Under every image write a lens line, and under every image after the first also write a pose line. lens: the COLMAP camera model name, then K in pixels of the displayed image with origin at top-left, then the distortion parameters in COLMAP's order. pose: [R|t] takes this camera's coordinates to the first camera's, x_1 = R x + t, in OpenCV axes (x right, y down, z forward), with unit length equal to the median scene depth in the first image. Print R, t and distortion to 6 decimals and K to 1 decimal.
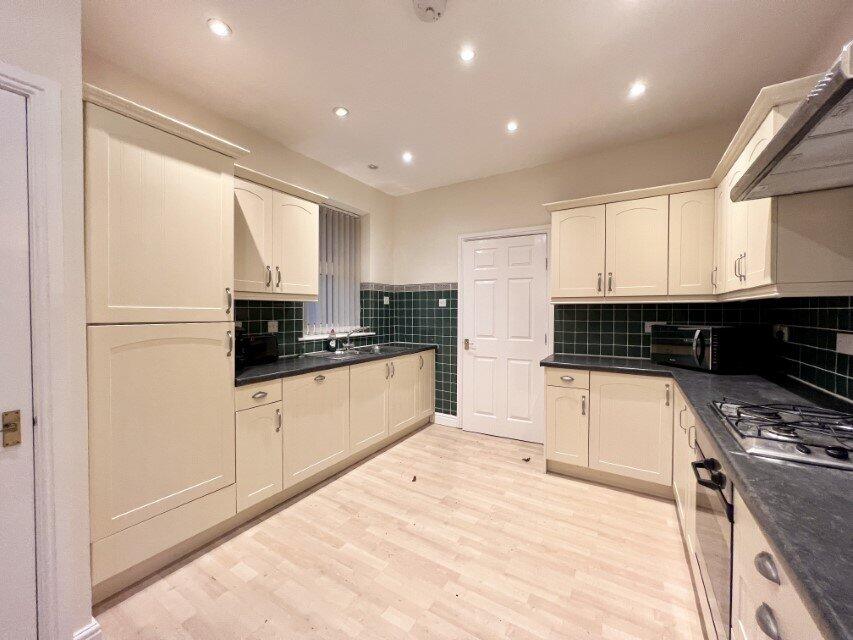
lens RADIAL K [[338.3, 0, 424.1], [0, 338.3, 317.4], [0, 0, 1]] dist [0.000929, 0.000543]
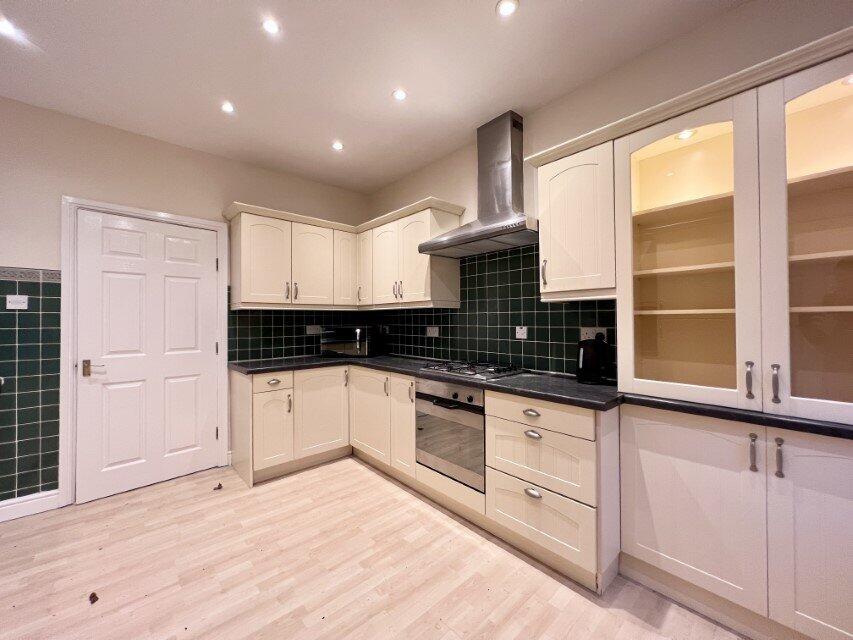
lens RADIAL K [[338.3, 0, 421.7], [0, 338.3, 318.0], [0, 0, 1]] dist [0.000929, 0.000543]
pose [[0.300955, 0.002526, 0.953635, -0.409497], [0.024523, 0.999645, -0.010387, 0.008094], [-0.953323, 0.026512, 0.300787, 0.254036]]
